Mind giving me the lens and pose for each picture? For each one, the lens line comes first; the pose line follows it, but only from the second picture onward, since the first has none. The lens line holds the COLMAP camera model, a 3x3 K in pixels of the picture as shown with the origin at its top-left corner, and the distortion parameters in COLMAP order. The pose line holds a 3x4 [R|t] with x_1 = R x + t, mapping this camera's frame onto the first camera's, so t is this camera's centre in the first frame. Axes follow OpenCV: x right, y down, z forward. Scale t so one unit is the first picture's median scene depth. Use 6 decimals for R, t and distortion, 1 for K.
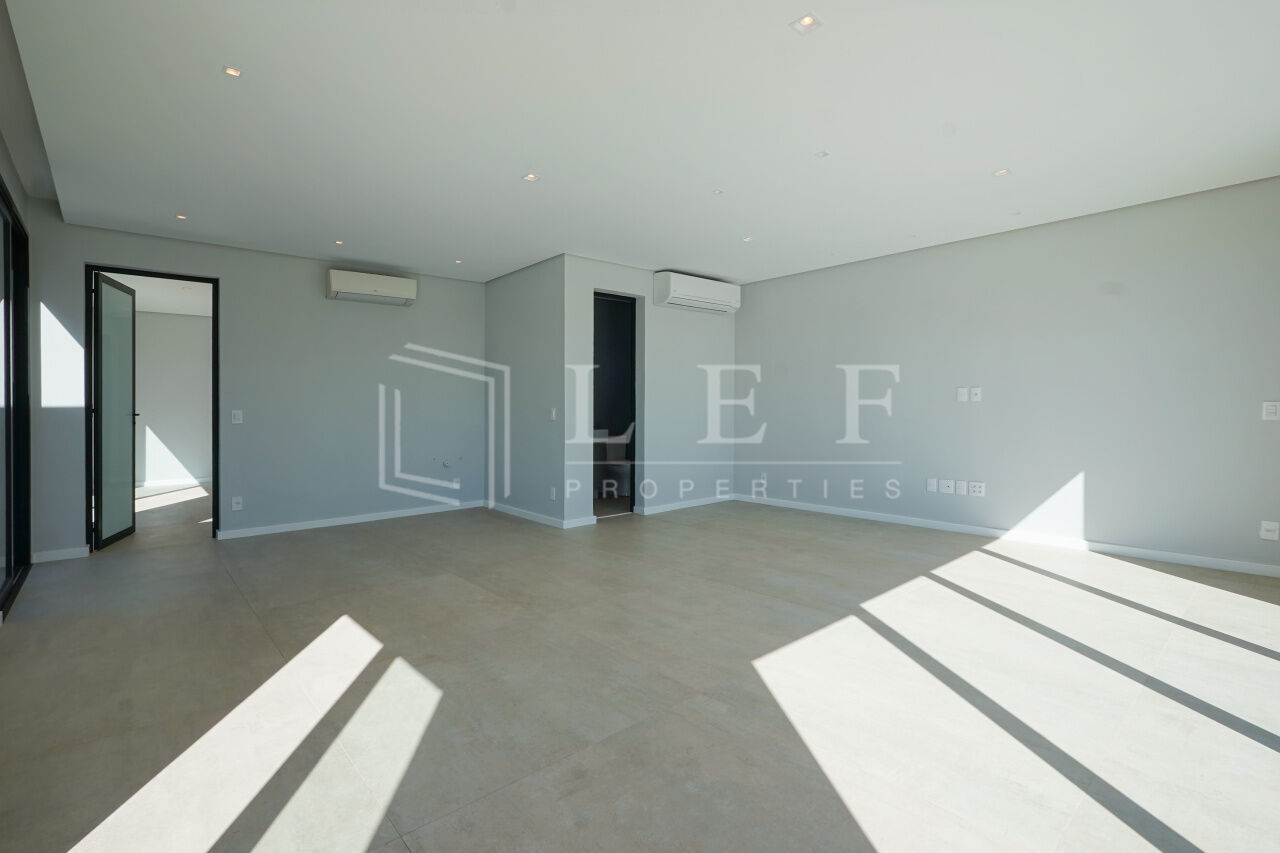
lens RADIAL K [[585.0, 0, 645.1], [0, 585.0, 423.0], [0, 0, 1]] dist [-0.021612, 0.009432]
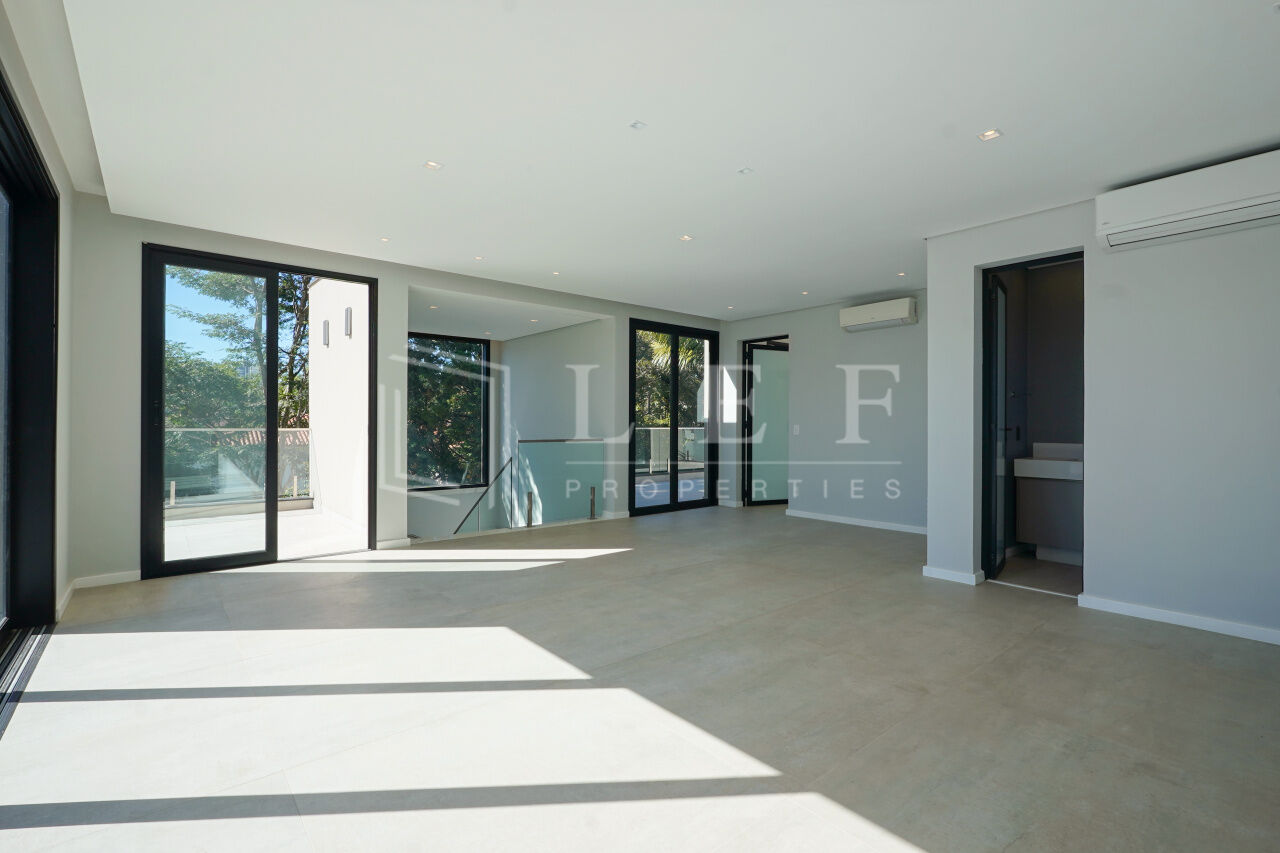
lens RADIAL K [[585.0, 0, 645.1], [0, 585.0, 423.0], [0, 0, 1]] dist [-0.021612, 0.009432]
pose [[-0.034482, 0.006211, -0.999386, 1.055095], [-0.023092, 0.999709, 0.007010, -0.043927], [0.999139, 0.023320, -0.034328, 0.964674]]
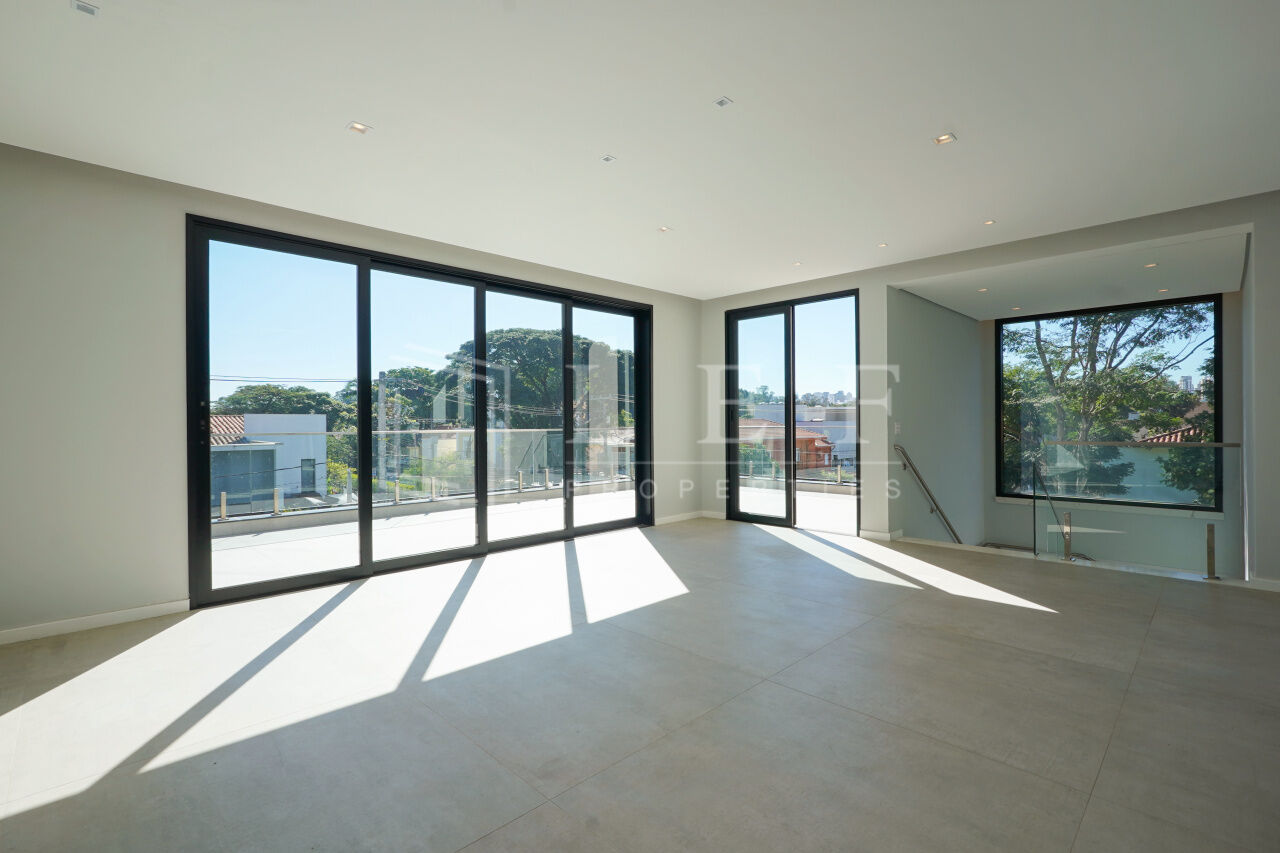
lens RADIAL K [[585.0, 0, 645.1], [0, 585.0, 423.0], [0, 0, 1]] dist [-0.021612, 0.009432]
pose [[-0.998743, 0.015960, -0.047519, 0.265814], [0.015138, 0.999730, 0.017613, -0.048405], [0.047787, 0.016872, -0.998715, 1.815187]]
